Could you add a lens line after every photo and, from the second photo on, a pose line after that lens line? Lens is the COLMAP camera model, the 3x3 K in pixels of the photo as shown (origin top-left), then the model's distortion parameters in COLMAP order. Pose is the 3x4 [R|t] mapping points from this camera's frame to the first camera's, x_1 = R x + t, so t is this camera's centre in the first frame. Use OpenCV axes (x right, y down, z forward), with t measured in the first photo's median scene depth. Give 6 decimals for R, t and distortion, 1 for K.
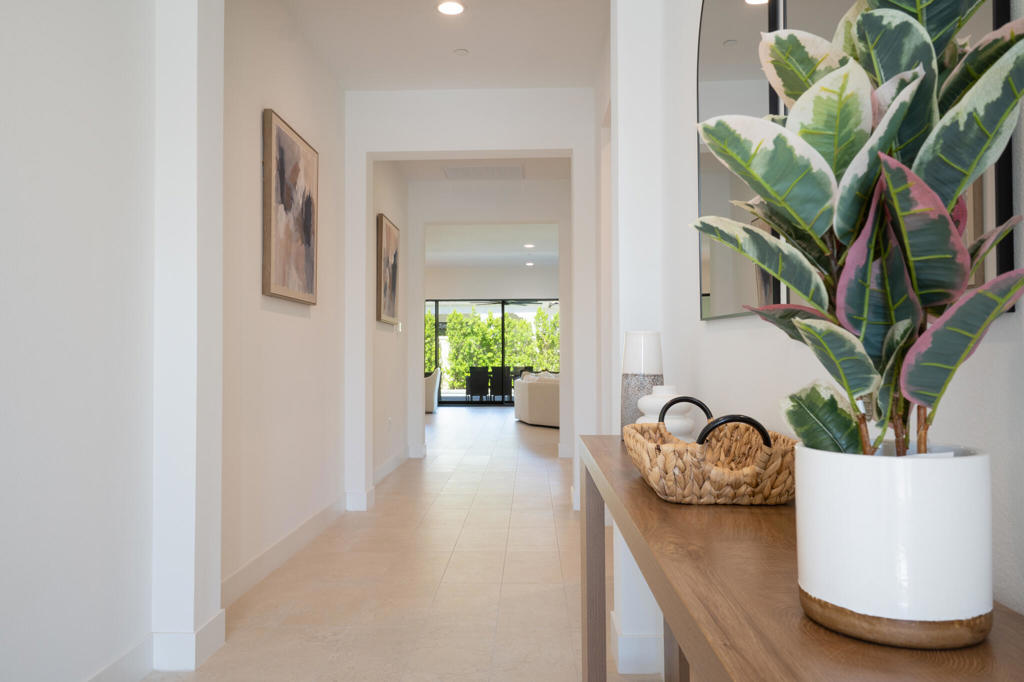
lens RADIAL K [[757.2, 0, 508.4], [0, 757.2, 338.4], [0, 0, 1]] dist [-0.001389, -0.000852]
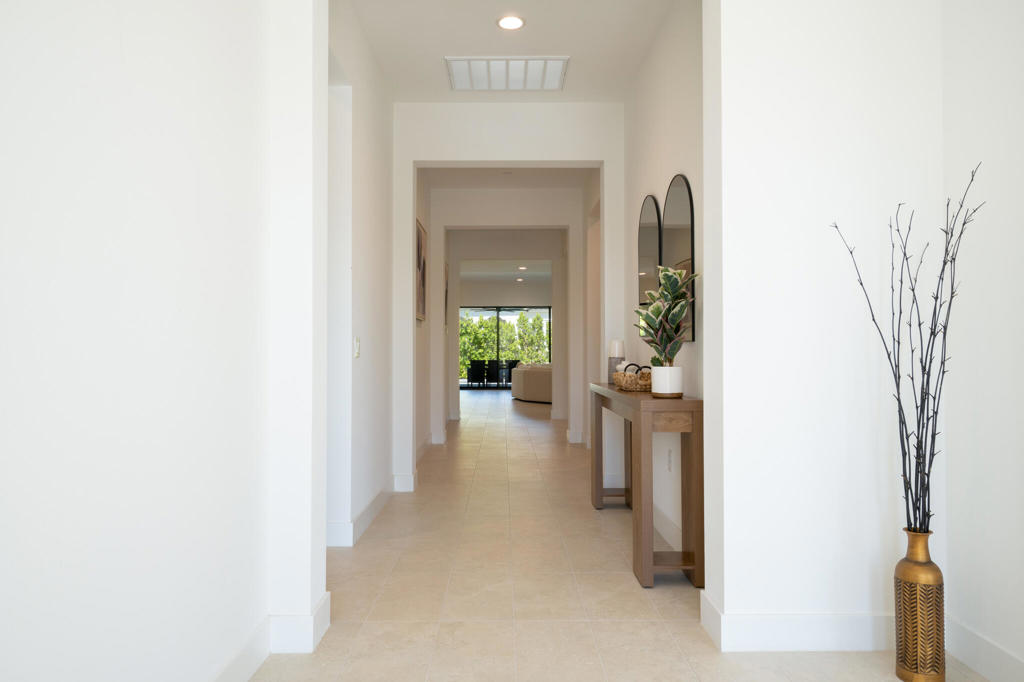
lens RADIAL K [[689.5, 0, 514.2], [0, 689.5, 342.7], [0, 0, 1]] dist [0.026921, -0.002724]
pose [[0.998767, 0.006314, 0.049238, -0.269247], [-0.006798, 0.999930, 0.009670, -0.021631], [-0.049174, -0.009993, 0.998740, -1.239506]]
